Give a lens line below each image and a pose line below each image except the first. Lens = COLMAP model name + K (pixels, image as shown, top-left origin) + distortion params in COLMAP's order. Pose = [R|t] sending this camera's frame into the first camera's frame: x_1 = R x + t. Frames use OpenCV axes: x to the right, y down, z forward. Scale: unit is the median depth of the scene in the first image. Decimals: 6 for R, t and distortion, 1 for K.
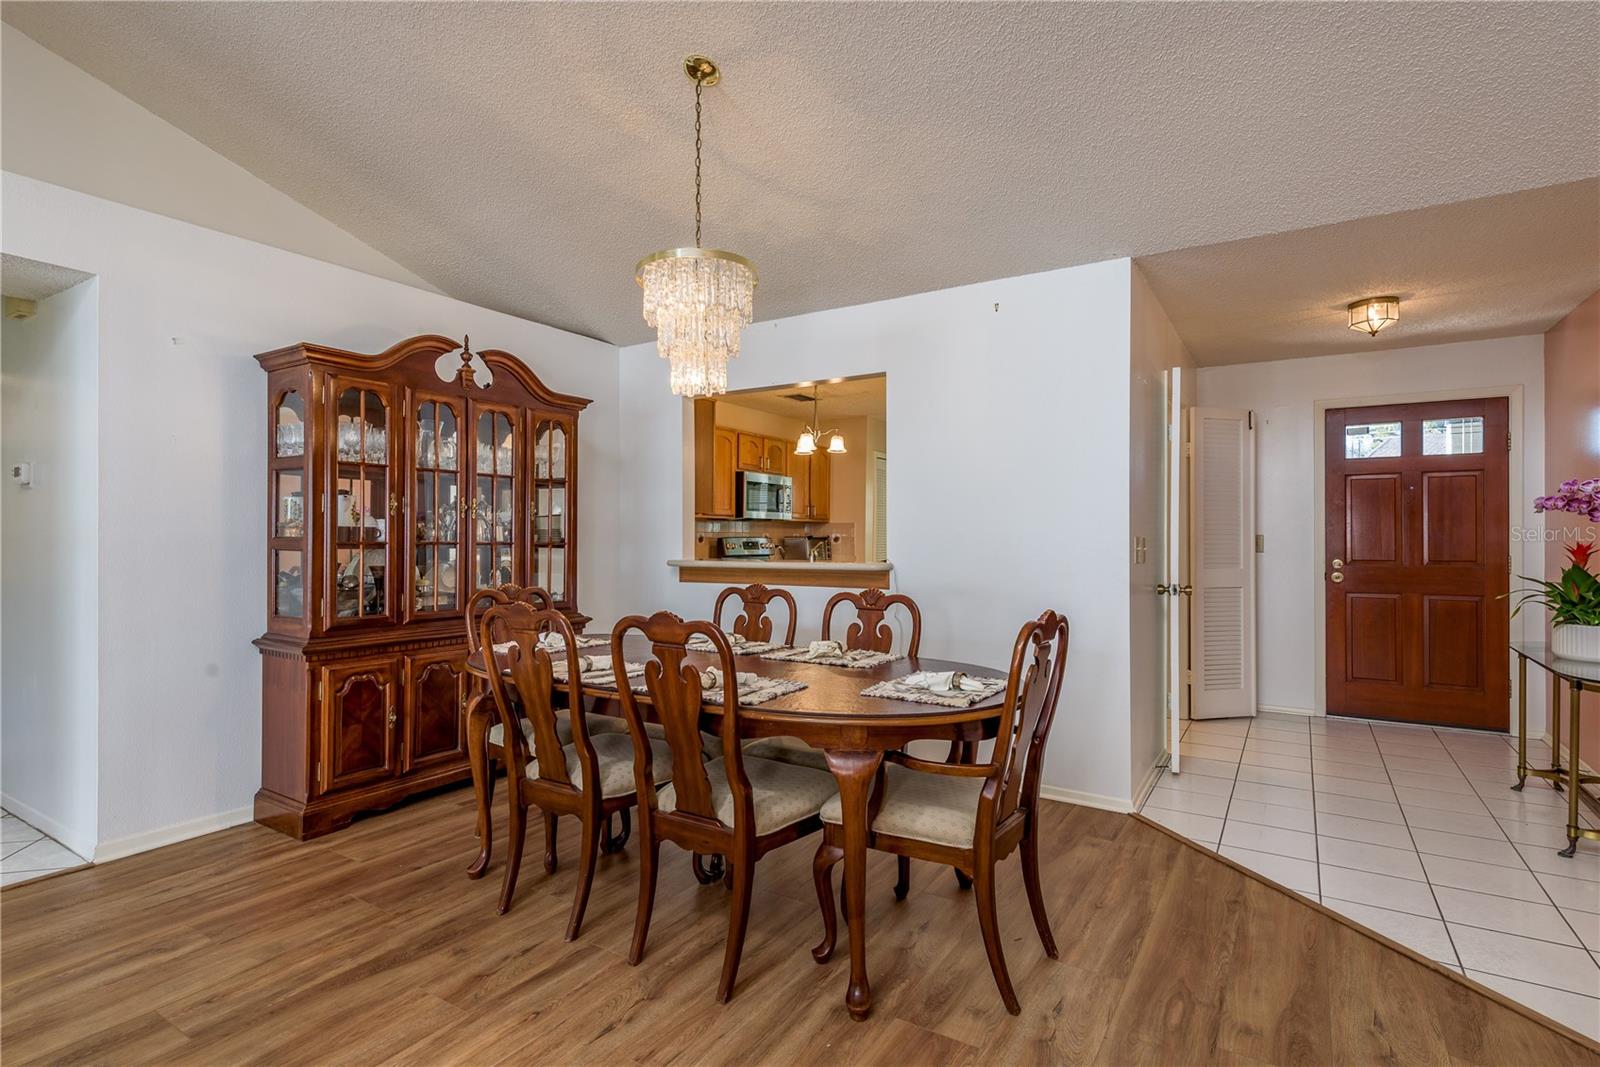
lens RADIAL K [[801.9, 0, 785.2], [0, 801.9, 533.9], [0, 0, 1]] dist [0.019326, -0.008796]
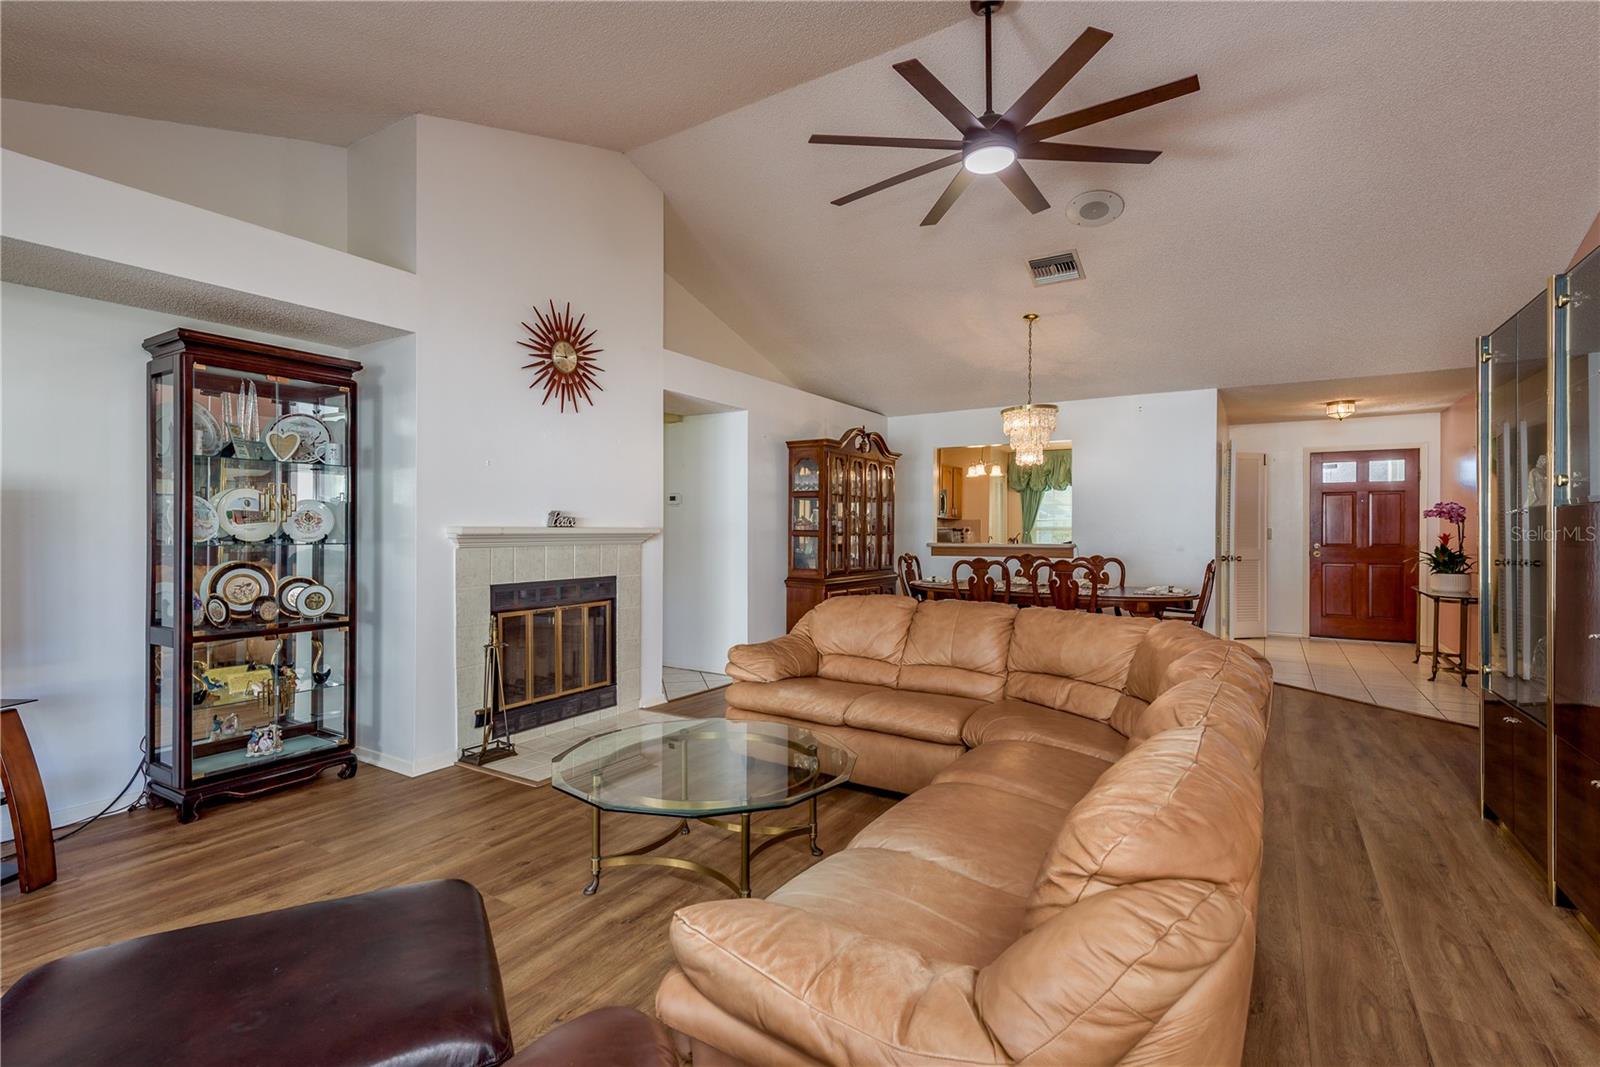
lens RADIAL K [[727.0, 0, 796.7], [0, 727.0, 532.9], [0, 0, 1]] dist [0.020112, -0.000429]
pose [[0.999991, 0.001500, -0.003949, -0.560248], [-0.001461, 0.999949, 0.010012, -0.005710], [0.003964, -0.010006, 0.999942, -0.758421]]
